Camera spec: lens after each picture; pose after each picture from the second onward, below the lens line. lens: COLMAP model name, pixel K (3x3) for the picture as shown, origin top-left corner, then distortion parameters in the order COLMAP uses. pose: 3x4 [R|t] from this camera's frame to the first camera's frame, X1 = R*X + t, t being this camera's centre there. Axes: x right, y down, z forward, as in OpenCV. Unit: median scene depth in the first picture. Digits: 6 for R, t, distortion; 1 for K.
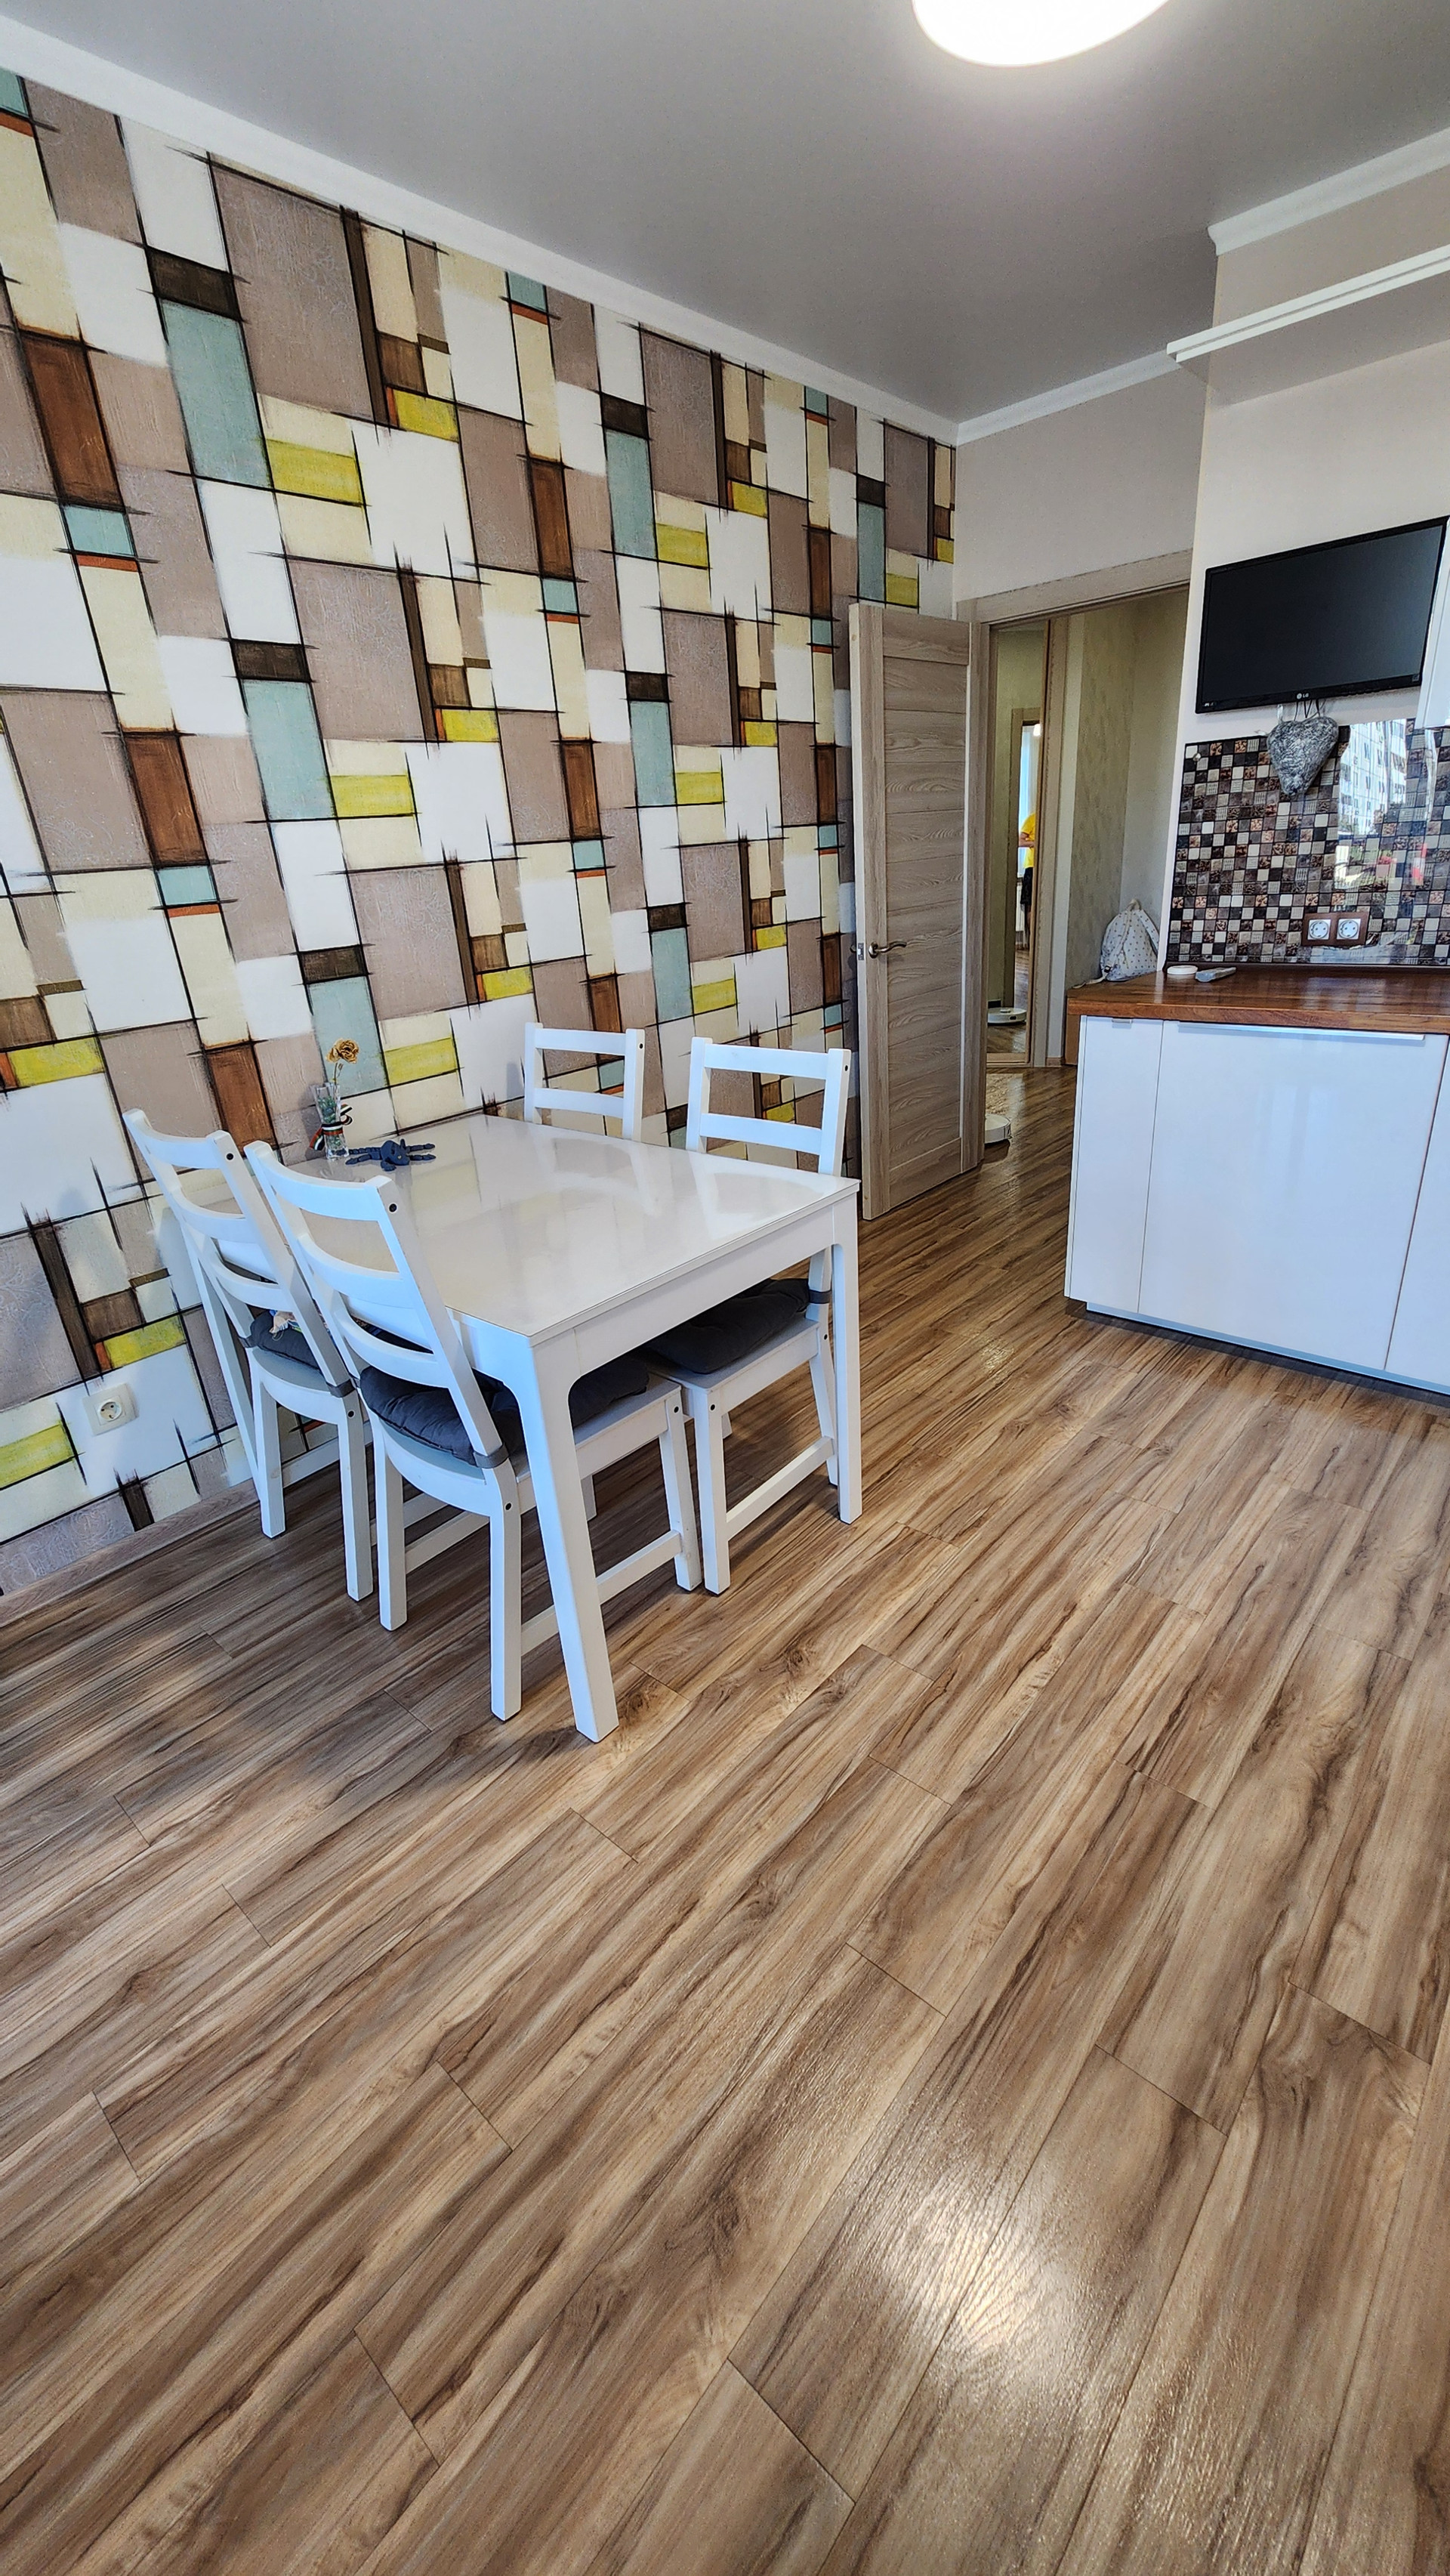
lens RADIAL K [[1046.8, 0, 721.8], [0, 1046.8, 1283.7], [0, 0, 1]] dist [-0.000021, -0.001277]
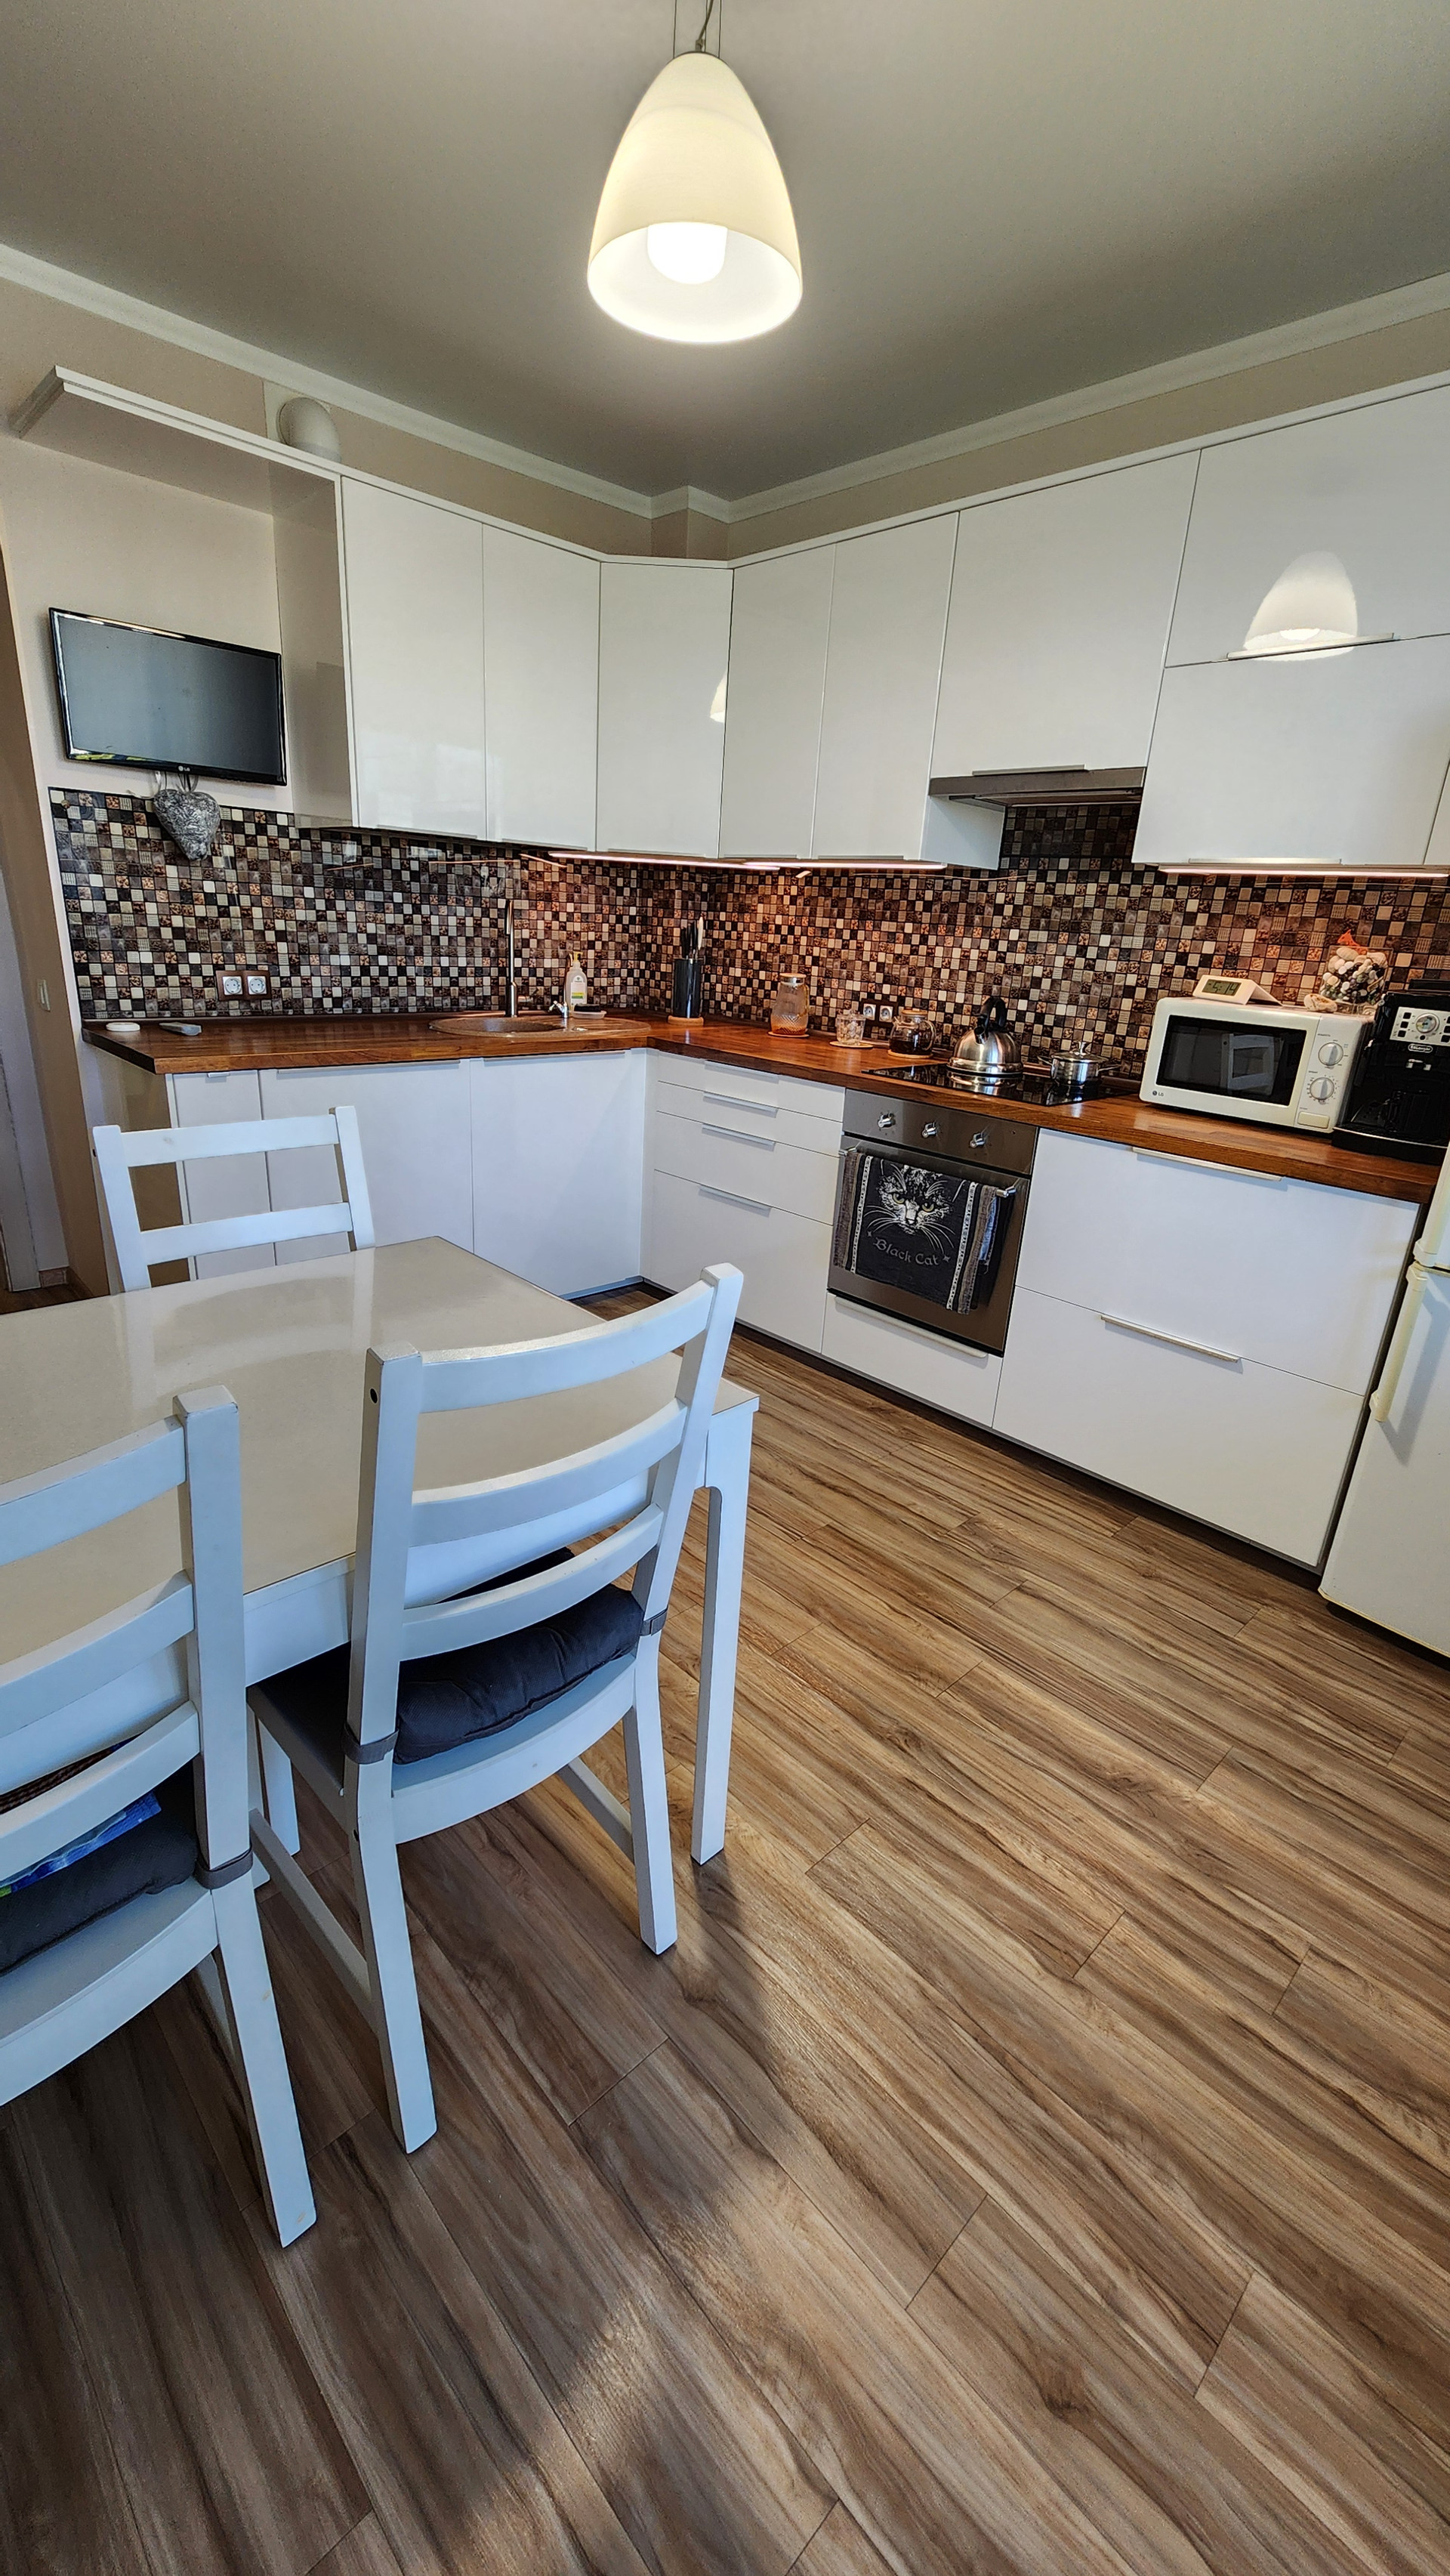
lens RADIAL K [[1046.8, 0, 721.8], [0, 1046.8, 1283.7], [0, 0, 1]] dist [-0.000021, -0.001277]
pose [[0.073026, -0.263312, 0.961943, -1.022383], [0.326591, 0.917651, 0.226395, -0.254533], [-0.942340, 0.297629, 0.153008, 0.849586]]
